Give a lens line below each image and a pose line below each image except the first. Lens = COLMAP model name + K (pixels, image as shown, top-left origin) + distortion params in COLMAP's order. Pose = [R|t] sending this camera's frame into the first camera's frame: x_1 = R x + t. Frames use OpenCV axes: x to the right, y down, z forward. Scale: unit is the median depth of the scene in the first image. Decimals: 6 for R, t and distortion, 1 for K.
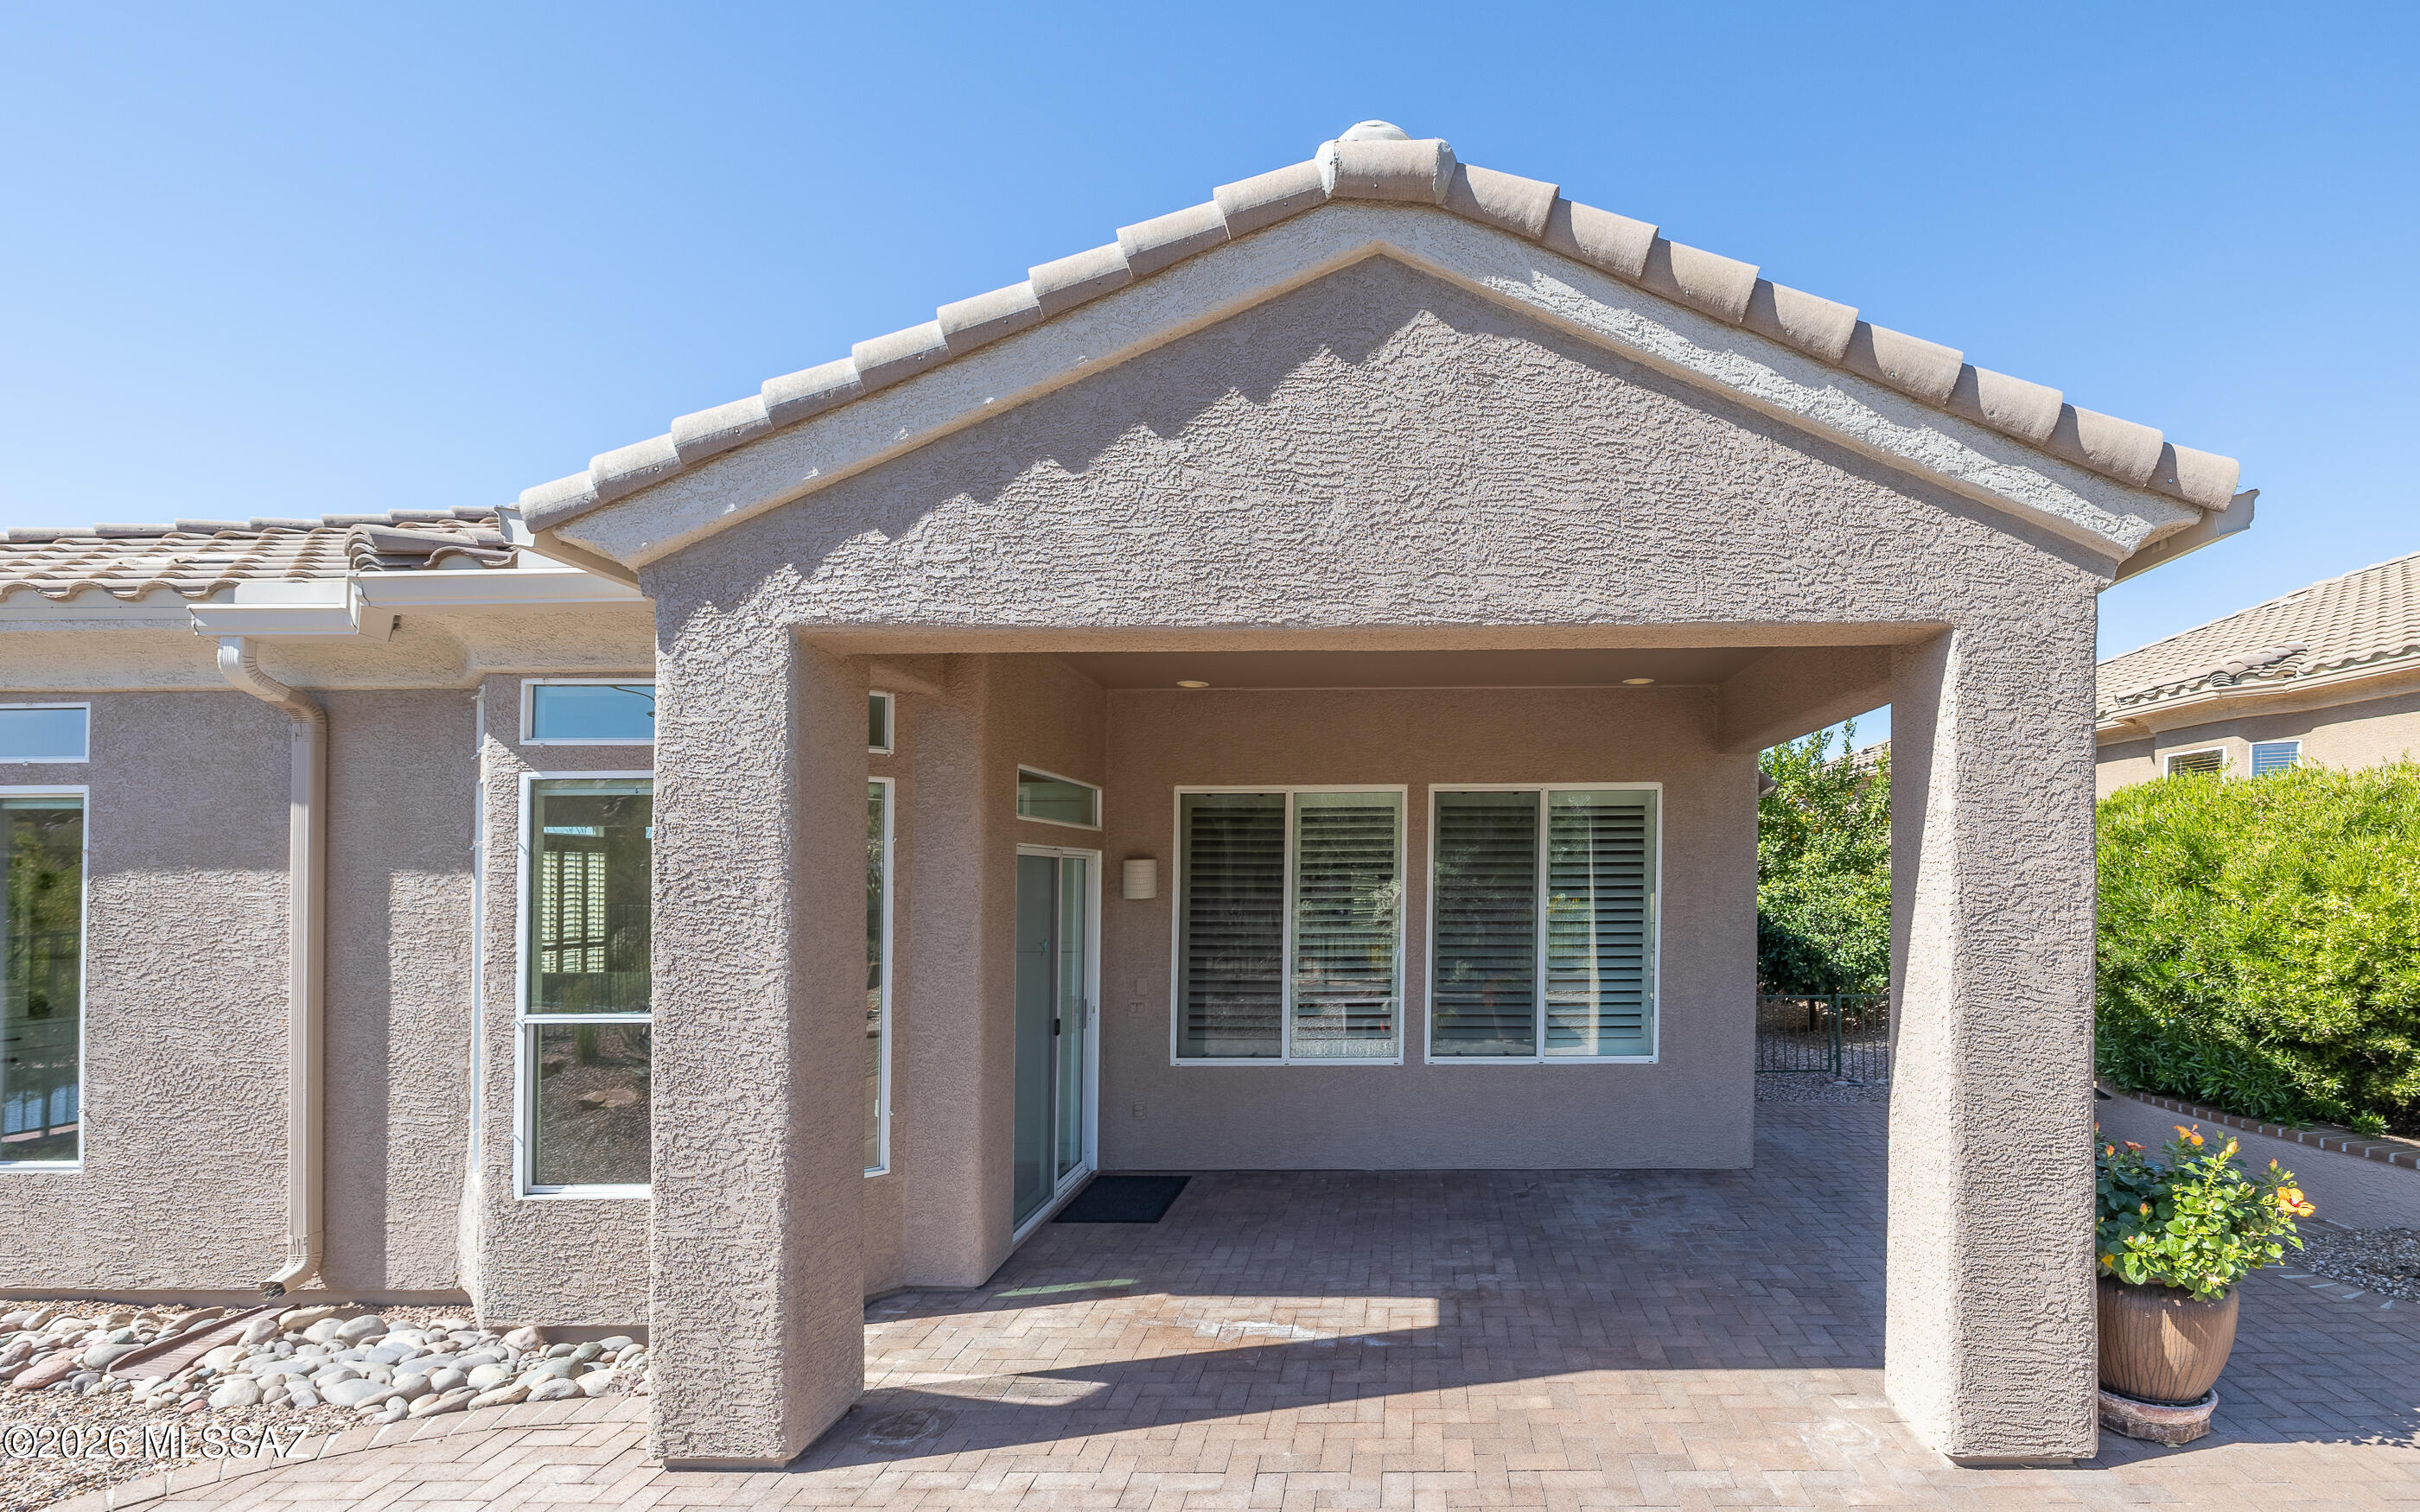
lens RADIAL K [[1034.6, 0, 1363.4], [0, 1034.6, 766.5], [0, 0, 1]] dist [-0.002437, 0.001097]
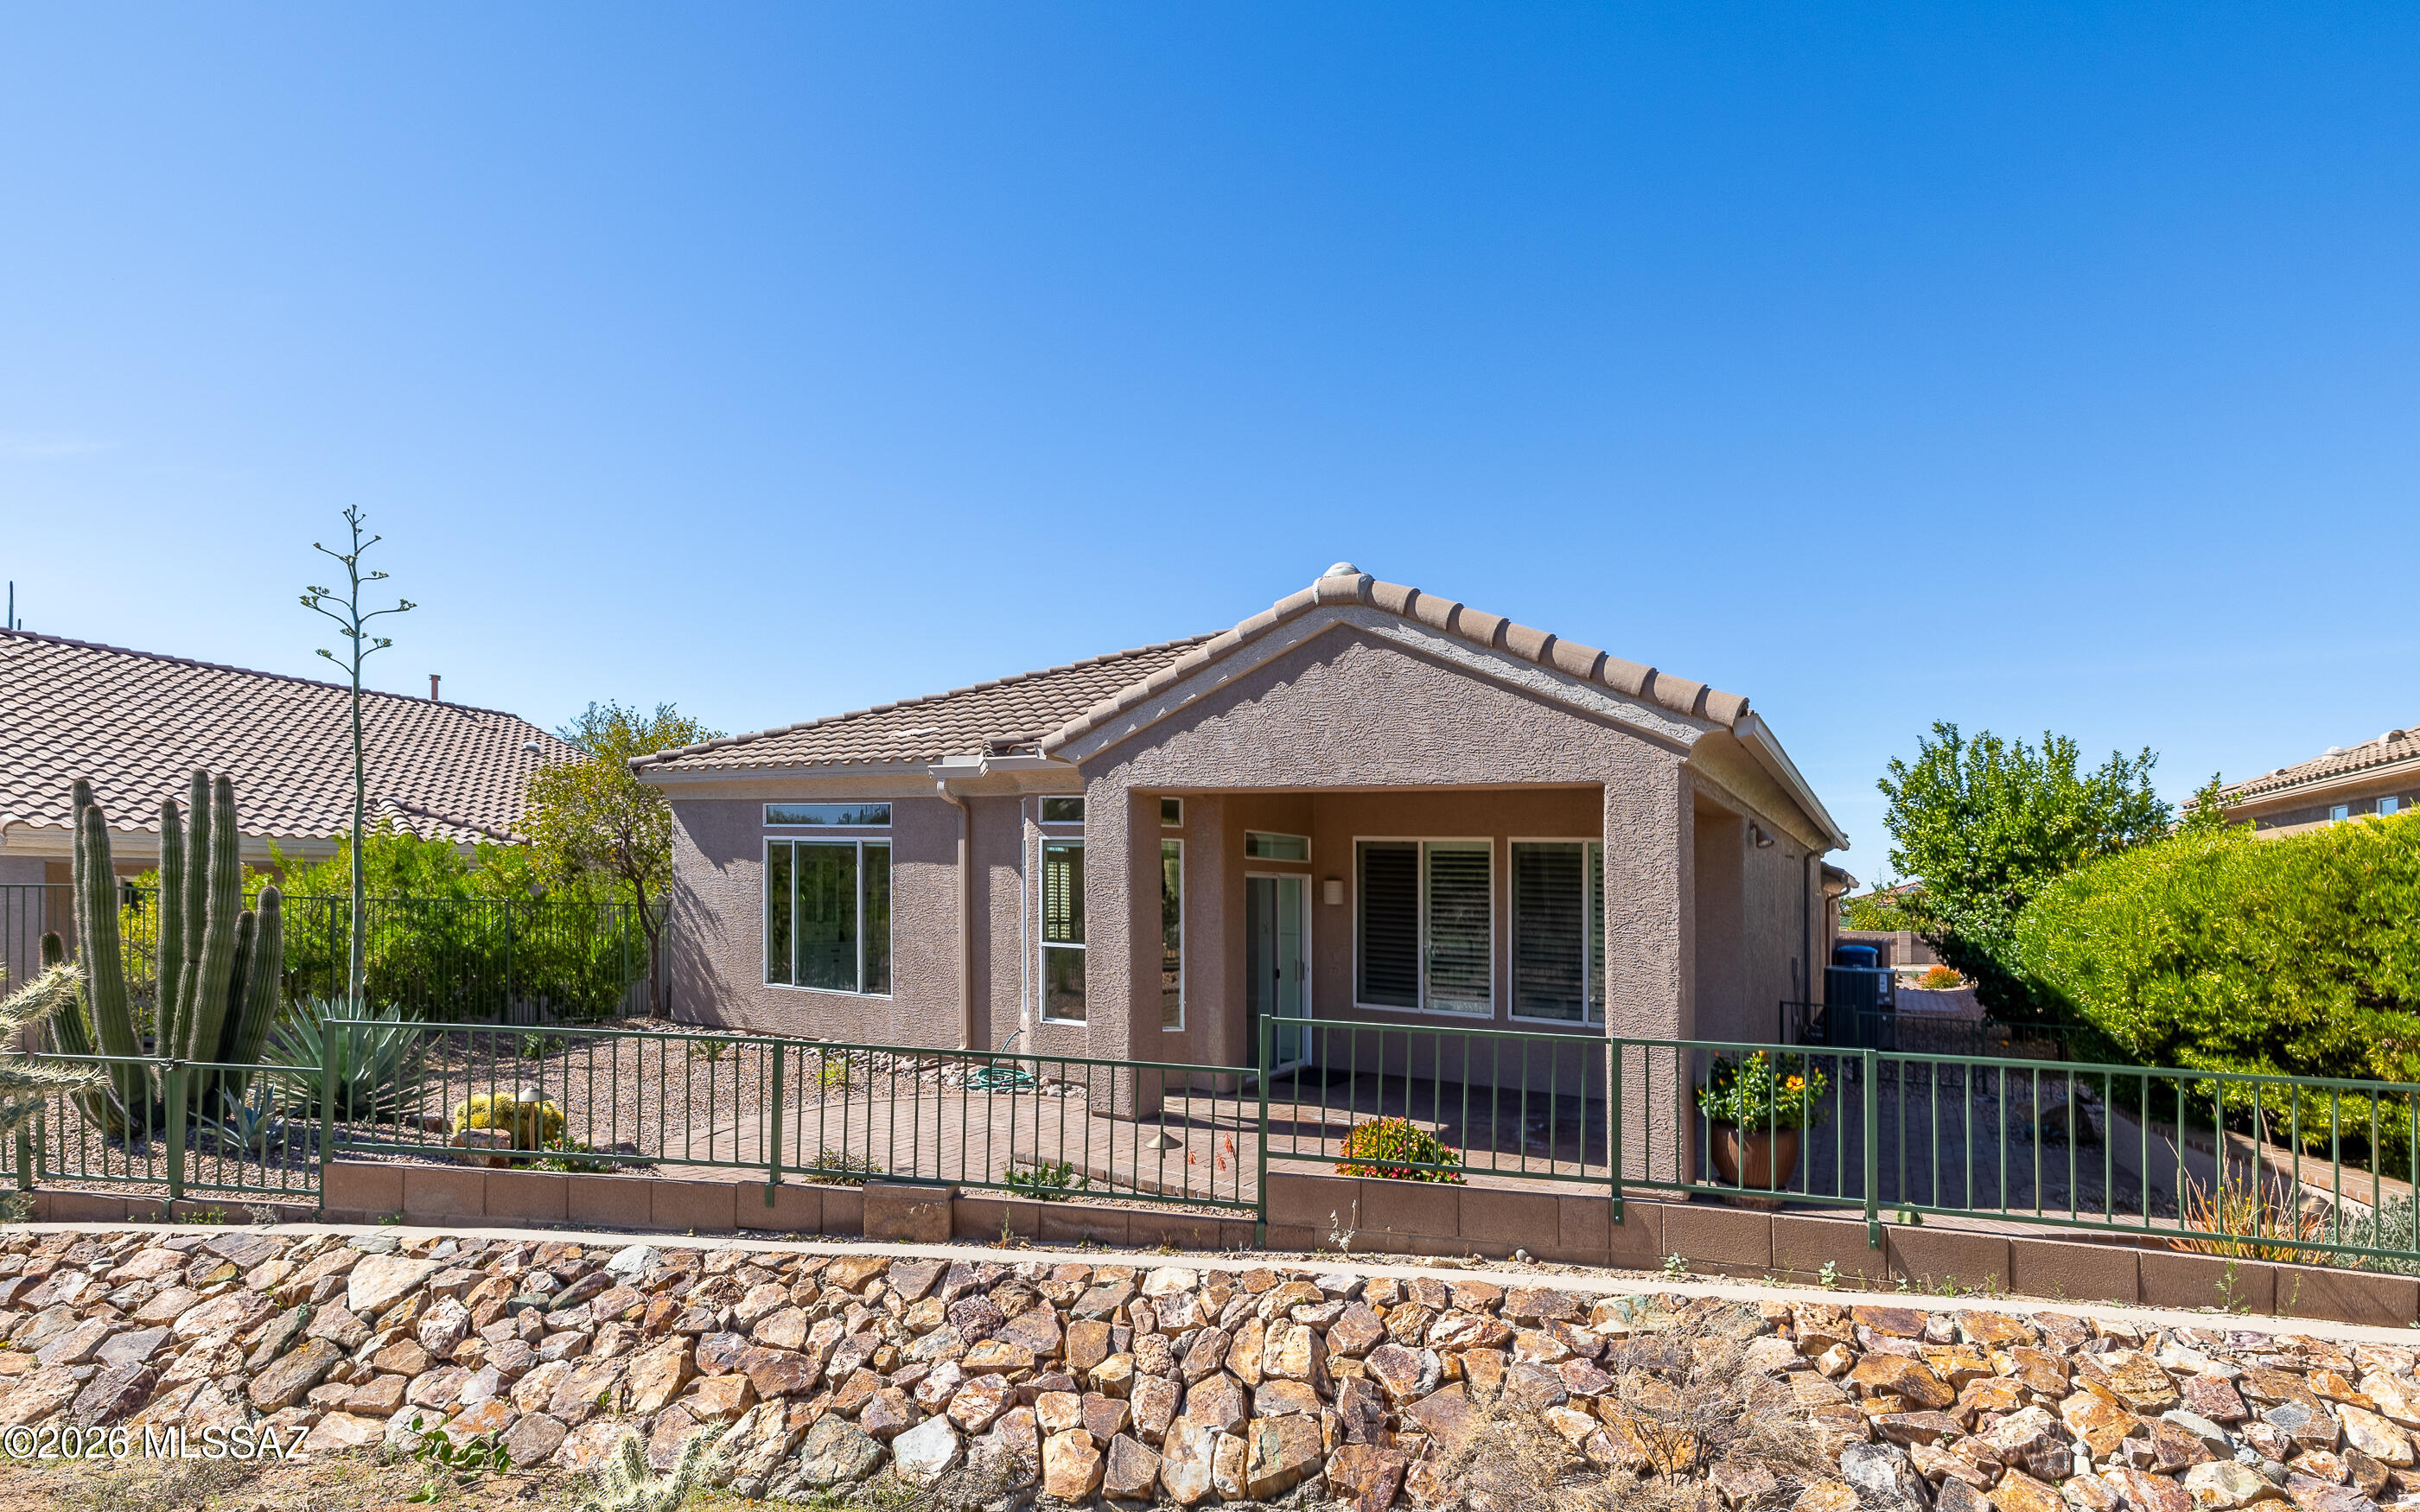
lens RADIAL K [[1034.6, 0, 1209.8], [0, 1034.6, 762.1], [0, 0, 1]] dist [-0.002437, 0.001097]
pose [[0.878725, -0.023977, -0.476725, 0.637665], [0.016672, 0.999670, -0.019548, -0.111331], [0.477036, 0.009229, 0.878835, -0.867550]]
